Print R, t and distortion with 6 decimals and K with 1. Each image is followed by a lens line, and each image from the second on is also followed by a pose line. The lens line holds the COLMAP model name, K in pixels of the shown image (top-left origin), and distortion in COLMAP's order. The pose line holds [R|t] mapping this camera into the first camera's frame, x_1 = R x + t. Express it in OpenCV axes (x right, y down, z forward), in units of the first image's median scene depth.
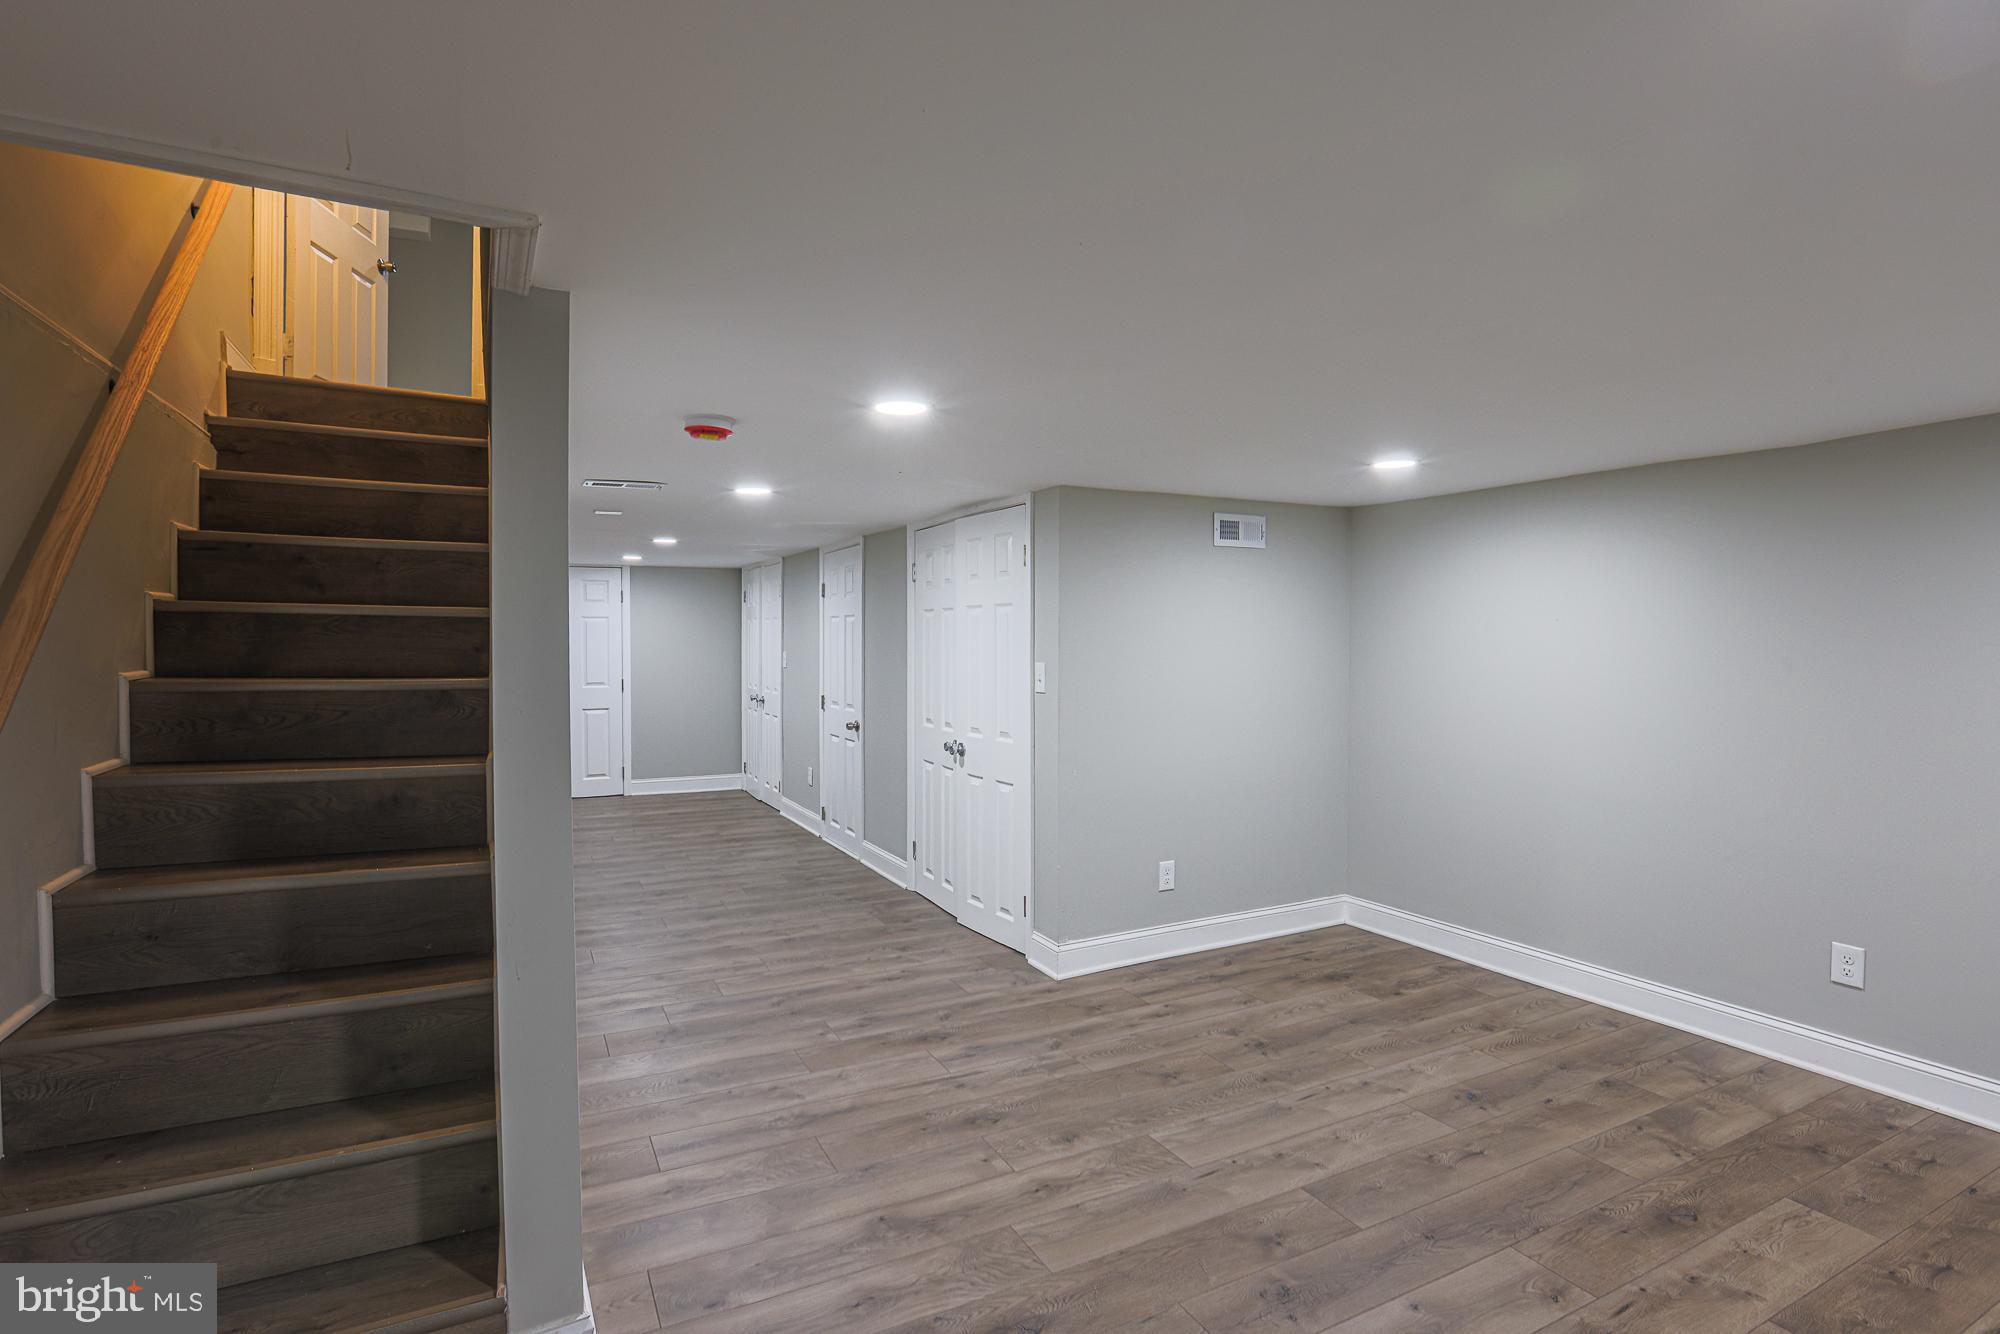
lens RADIAL K [[945.6, 0, 997.5], [0, 945.6, 665.6], [0, 0, 1]] dist [-0.053297, 0.020440]
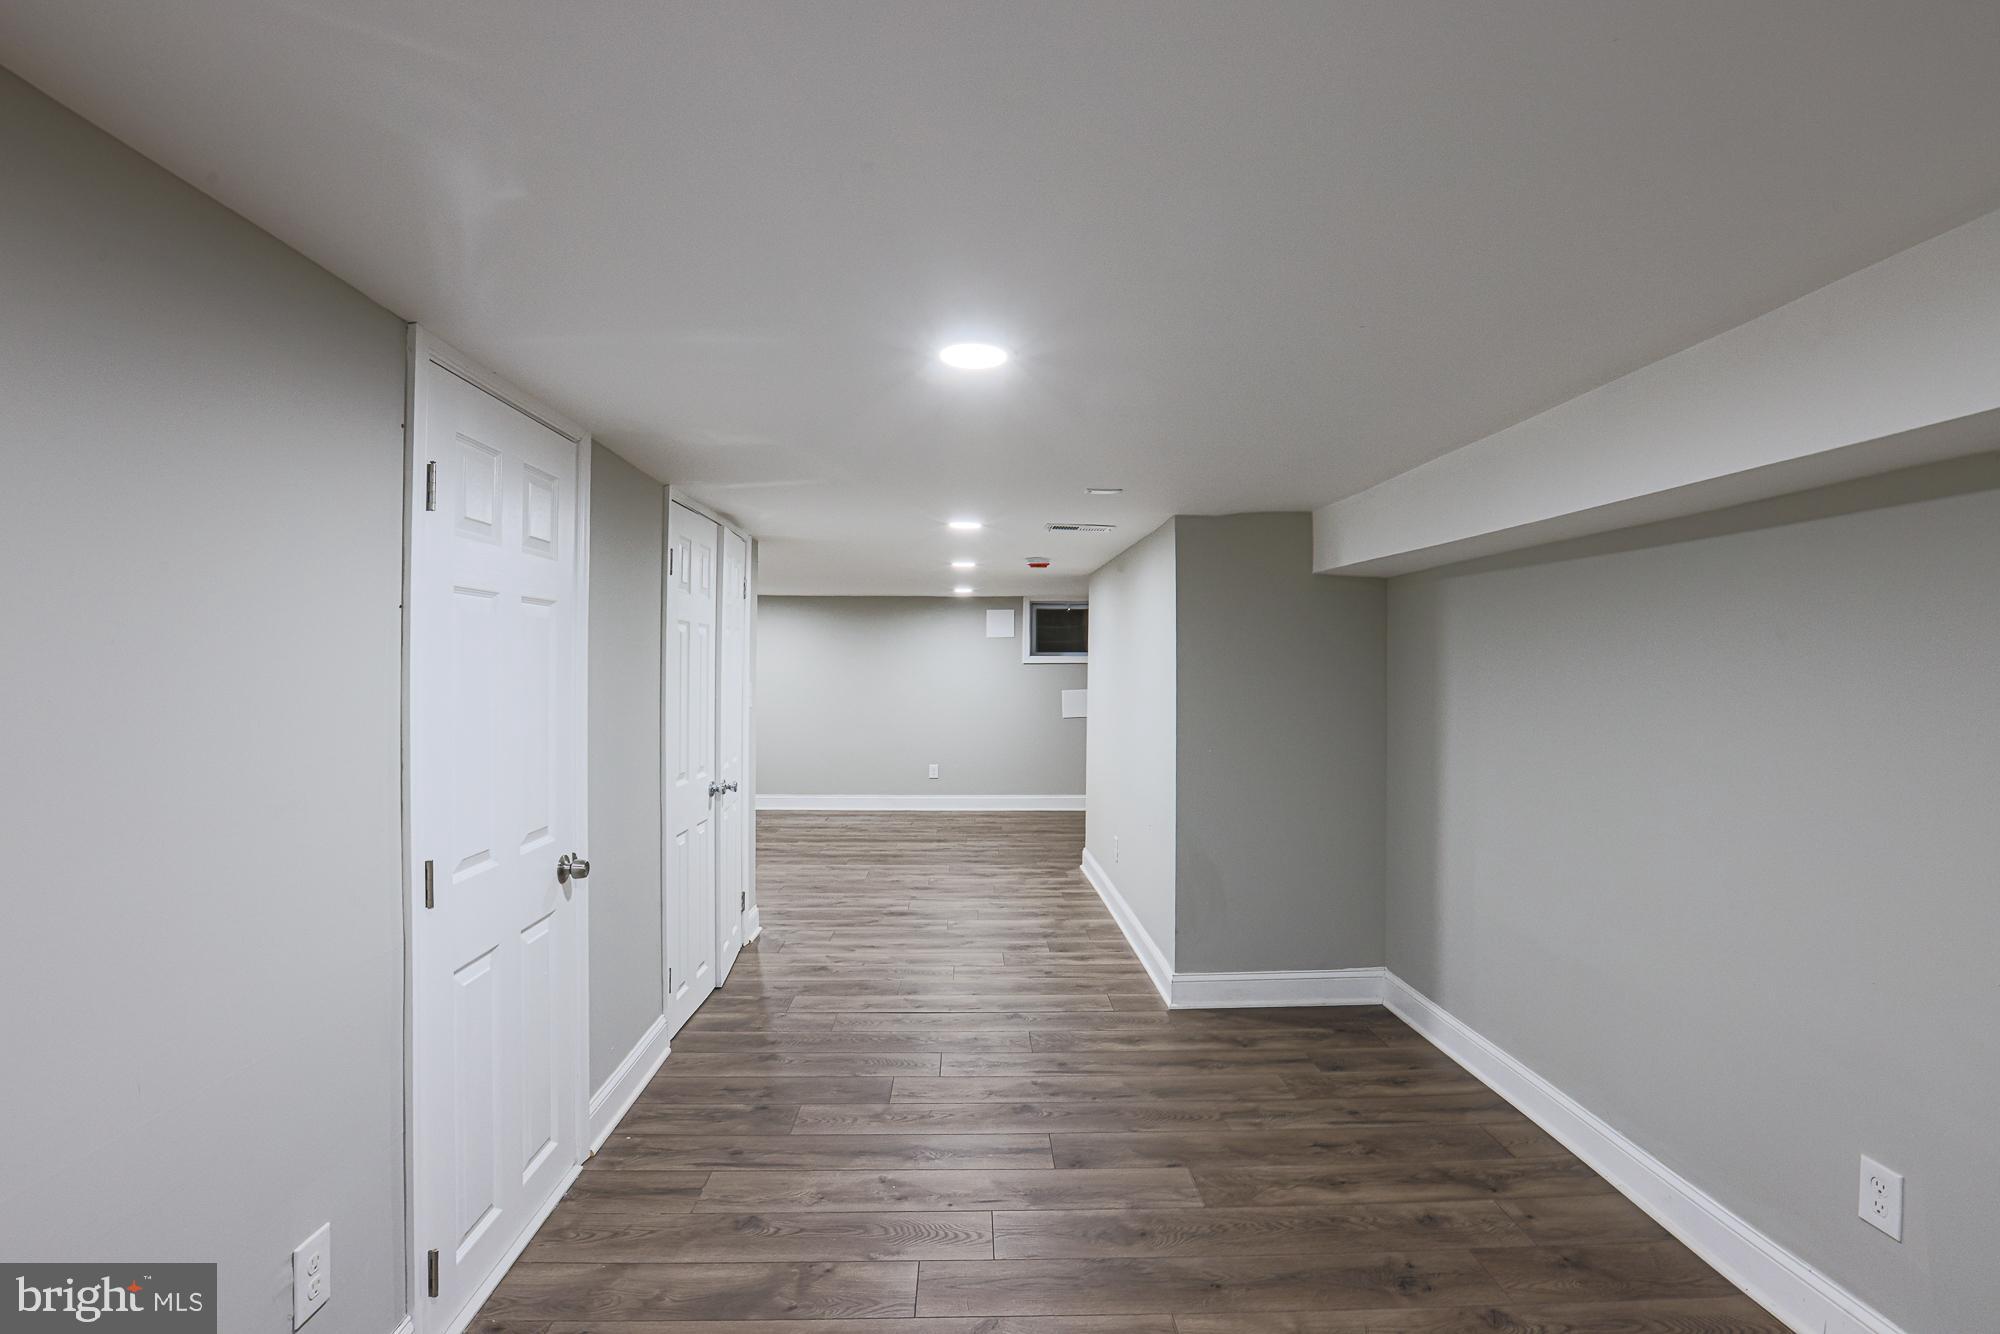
lens RADIAL K [[939.7, 0, 987.7], [0, 939.7, 669.9], [0, 0, 1]] dist [-0.063607, 0.025675]
pose [[-0.897641, -0.006763, 0.440675, -0.733617], [0.004085, 0.999712, 0.023663, -0.048219], [-0.440708, 0.023041, -0.897355, 1.893337]]
